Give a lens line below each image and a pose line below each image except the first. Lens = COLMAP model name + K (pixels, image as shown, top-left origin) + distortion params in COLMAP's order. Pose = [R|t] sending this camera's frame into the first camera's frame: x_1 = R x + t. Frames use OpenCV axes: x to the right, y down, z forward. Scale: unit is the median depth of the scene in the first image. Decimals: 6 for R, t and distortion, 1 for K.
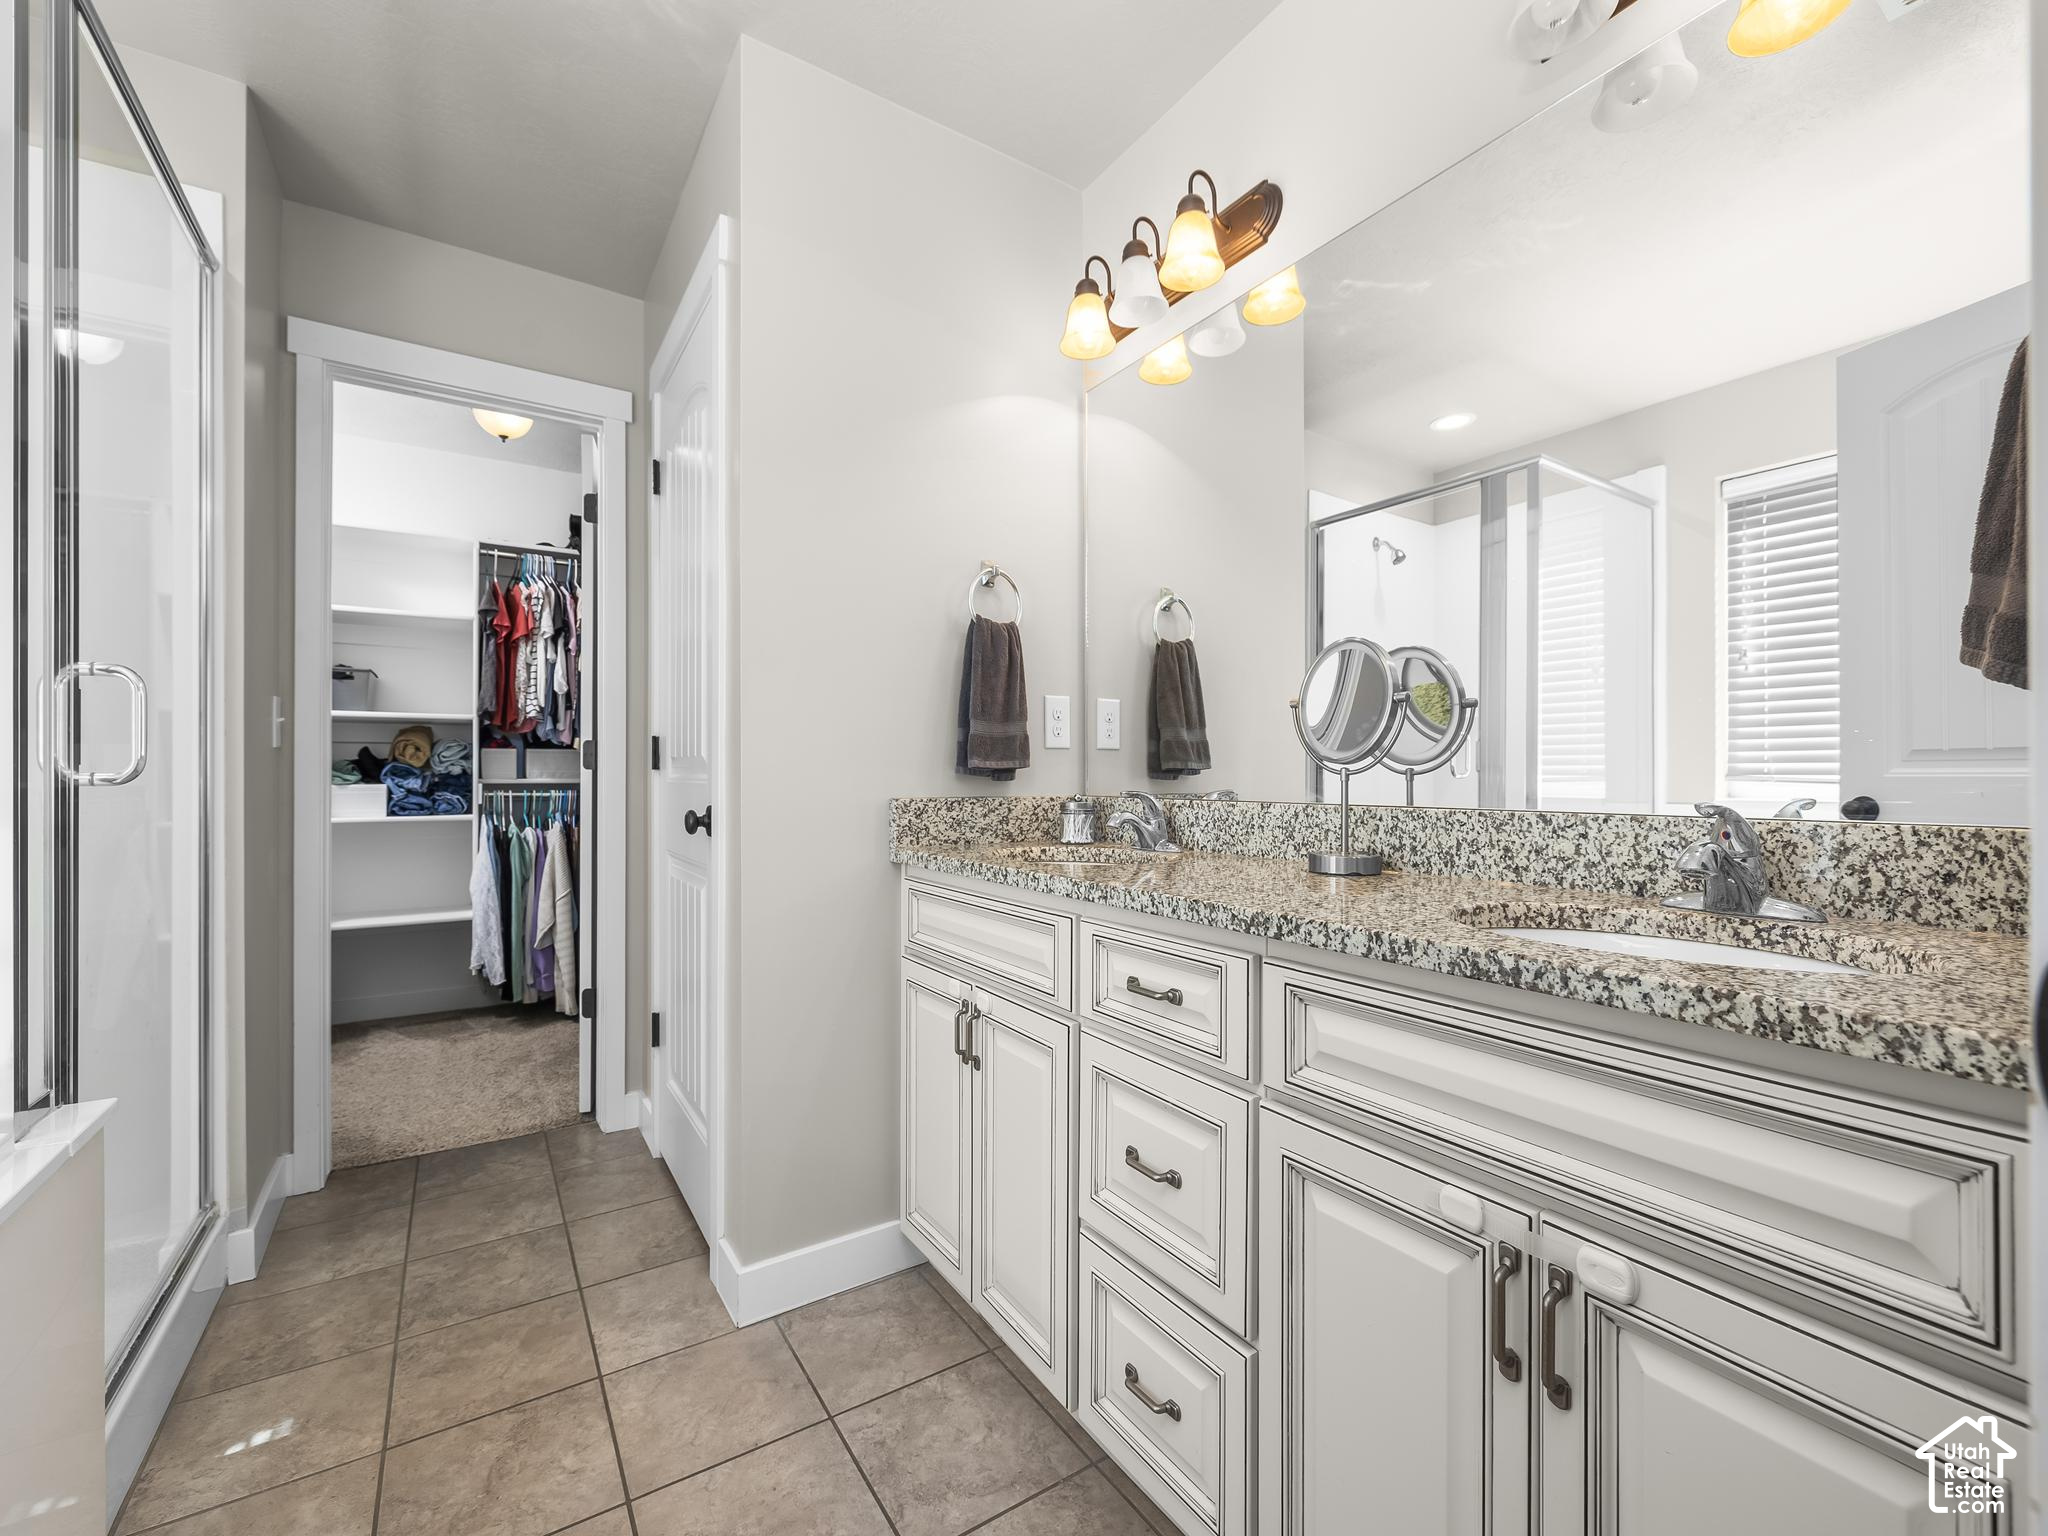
lens RADIAL K [[878.1, 0, 1016.2], [0, 878.1, 772.6], [0, 0, 1]] dist [0.001001, -0.000650]
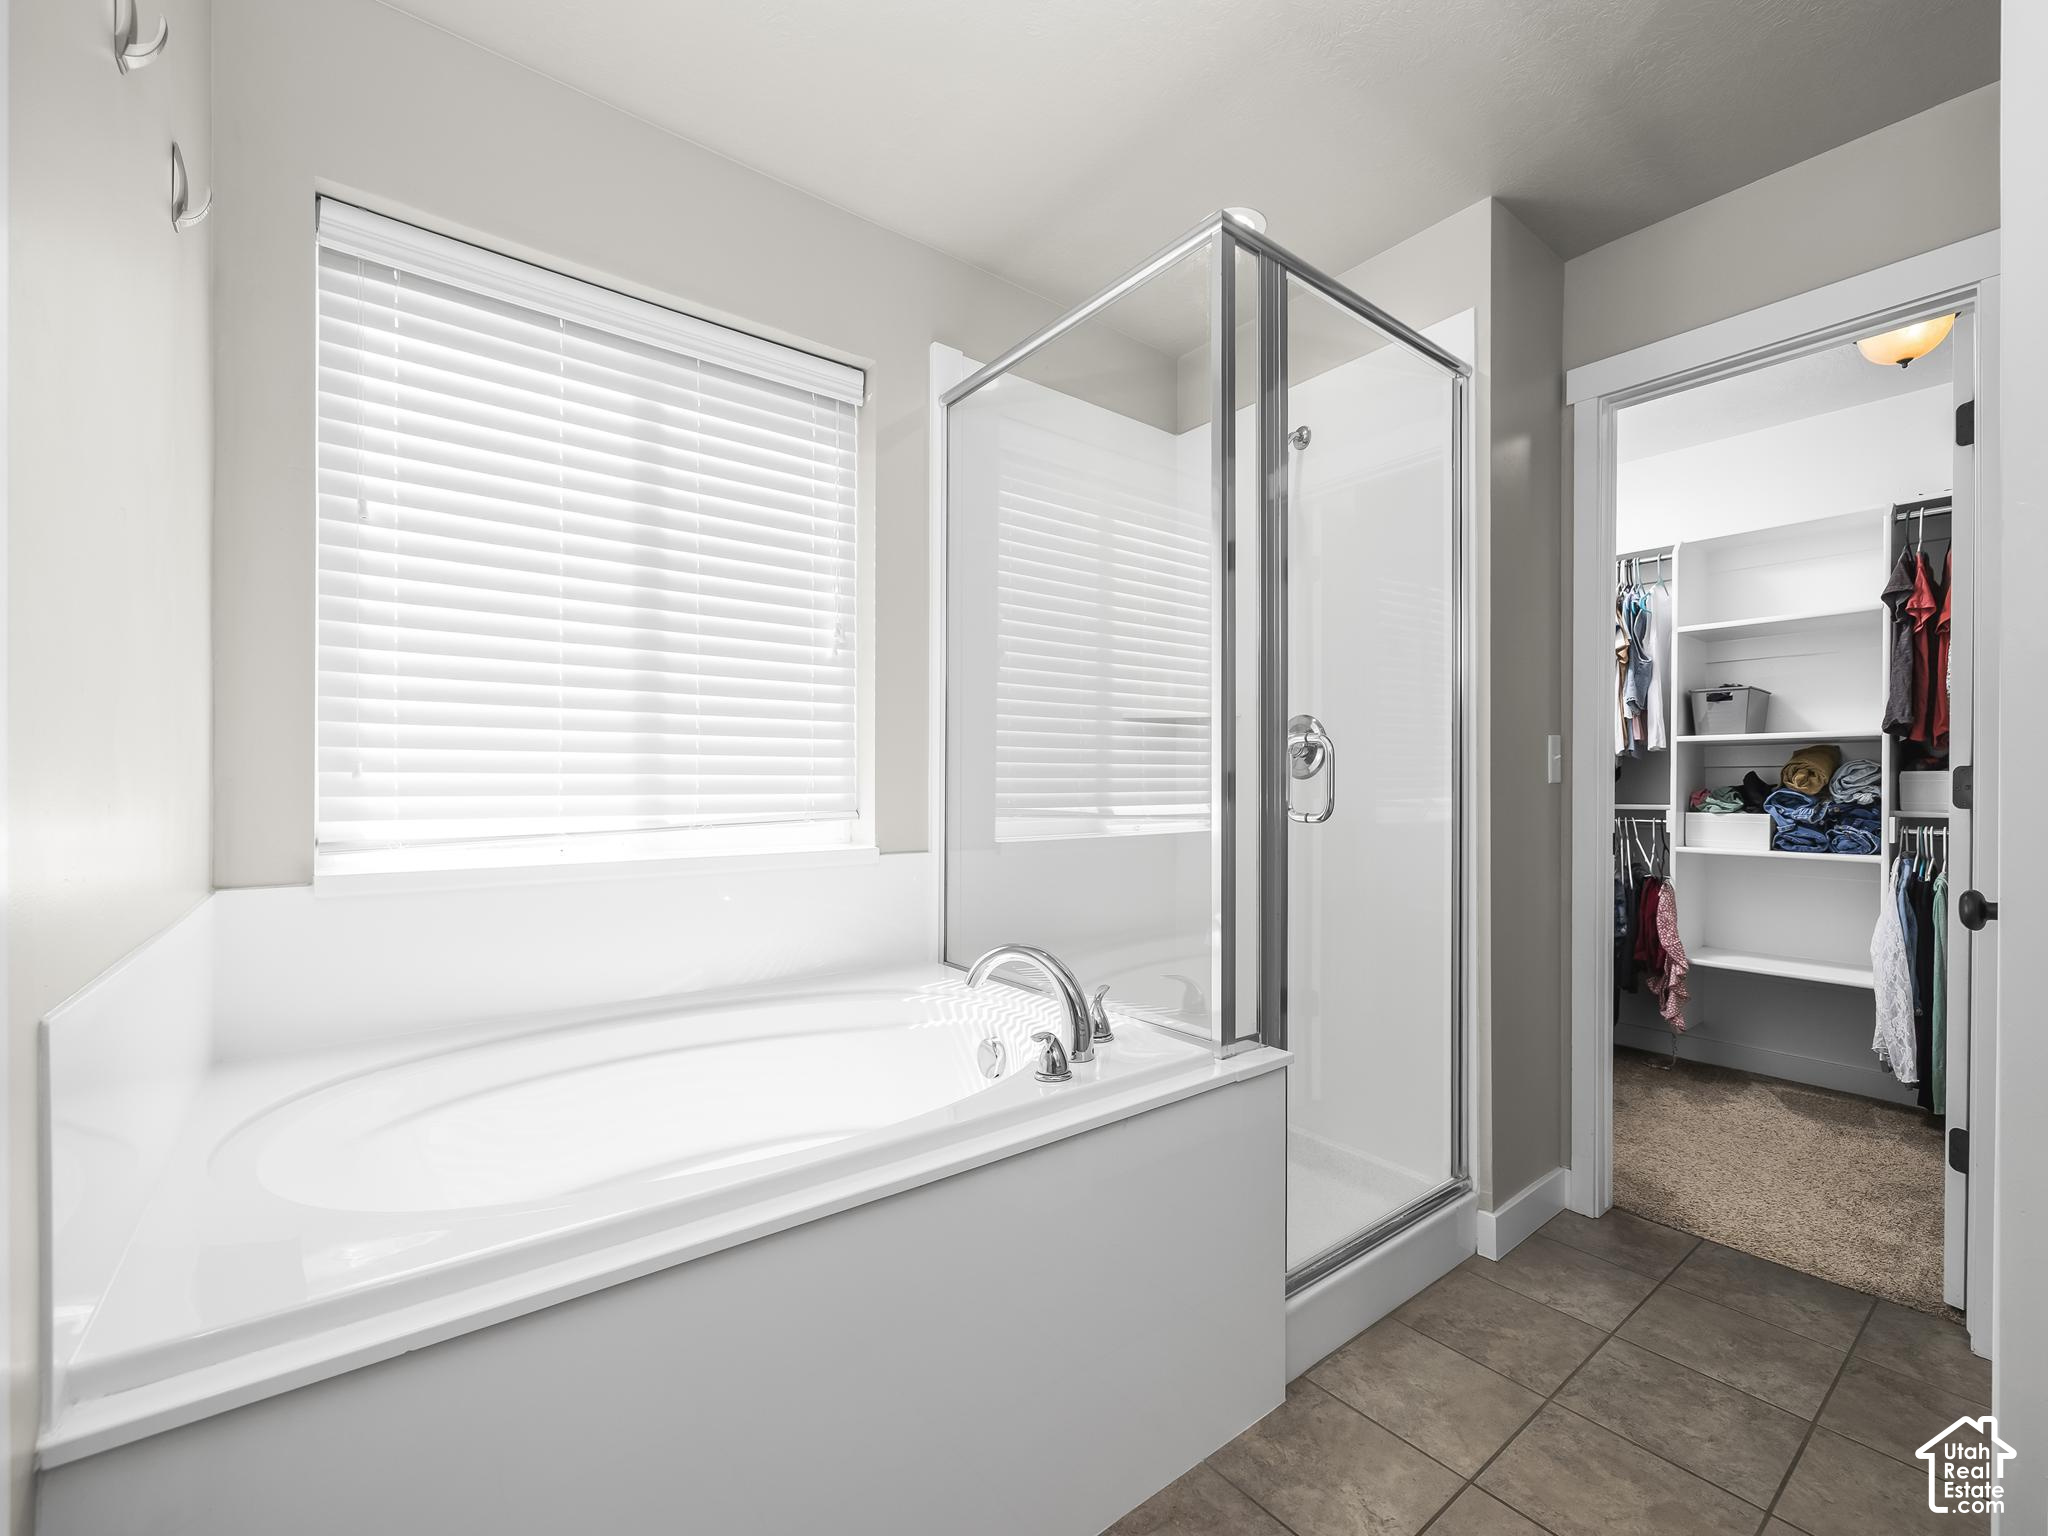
lens RADIAL K [[878.1, 0, 1018.3], [0, 878.1, 783.0], [0, 0, 1]] dist [0.001001, -0.000650]
pose [[0.064261, -0.000098, -0.997933, 0.123286], [0.001255, 0.999999, -0.000017, -0.019501], [0.997932, -0.001251, 0.064261, 0.190225]]
